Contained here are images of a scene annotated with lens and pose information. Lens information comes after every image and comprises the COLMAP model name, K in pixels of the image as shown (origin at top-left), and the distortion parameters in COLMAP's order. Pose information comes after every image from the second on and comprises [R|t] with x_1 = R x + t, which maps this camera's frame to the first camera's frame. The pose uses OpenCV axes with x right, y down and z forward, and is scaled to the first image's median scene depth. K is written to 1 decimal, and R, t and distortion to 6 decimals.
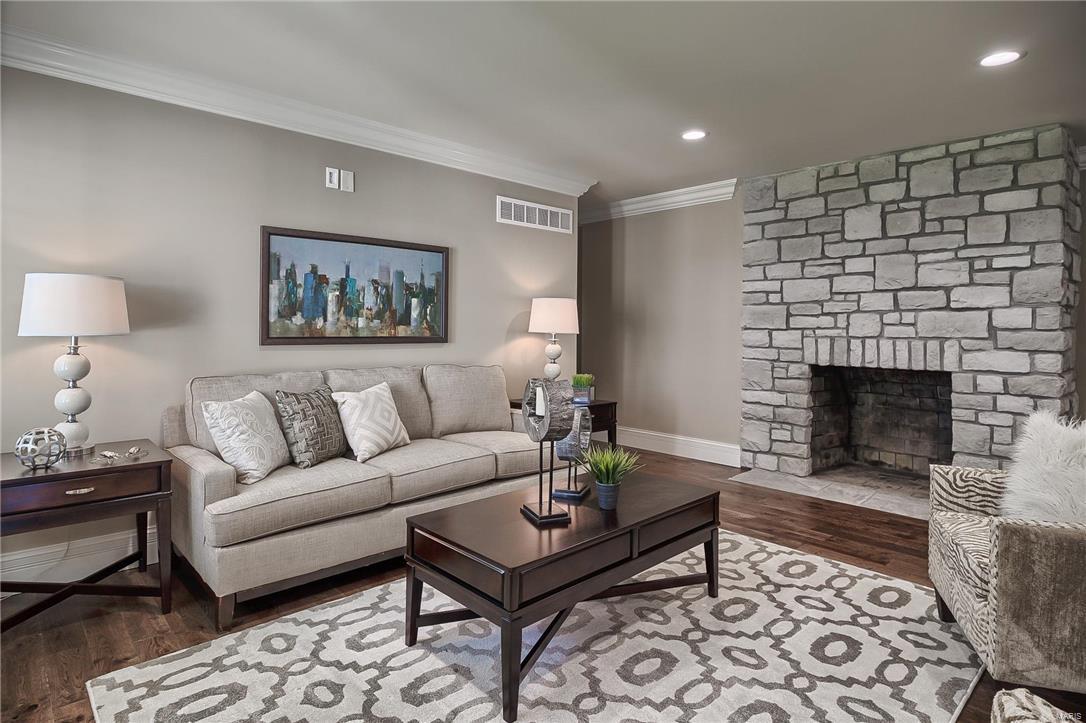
lens RADIAL K [[590.5, 0, 547.6], [0, 590.5, 331.3], [0, 0, 1]] dist [-0.010623, -0.001917]
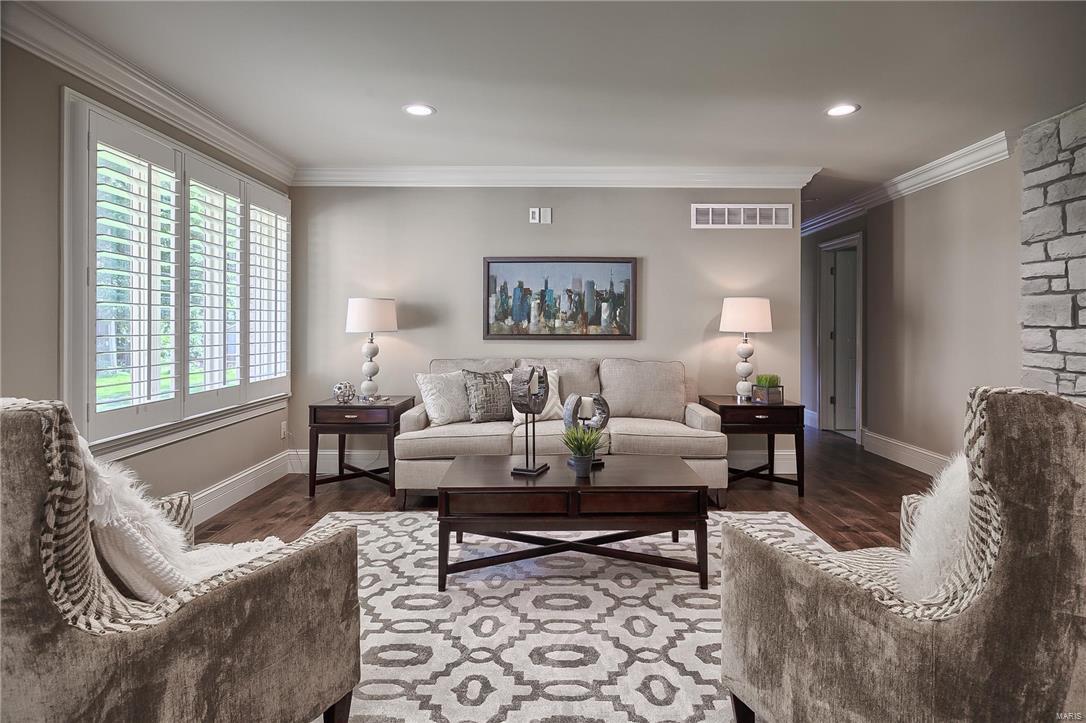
lens RADIAL K [[590.5, 0, 544.9], [0, 590.5, 328.8], [0, 0, 1]] dist [-0.010623, -0.001917]
pose [[0.724106, -0.002564, -0.689684, 0.539408], [-0.000821, 0.999989, -0.004580, 0.002976], [0.689688, 0.003883, 0.724096, 0.045378]]
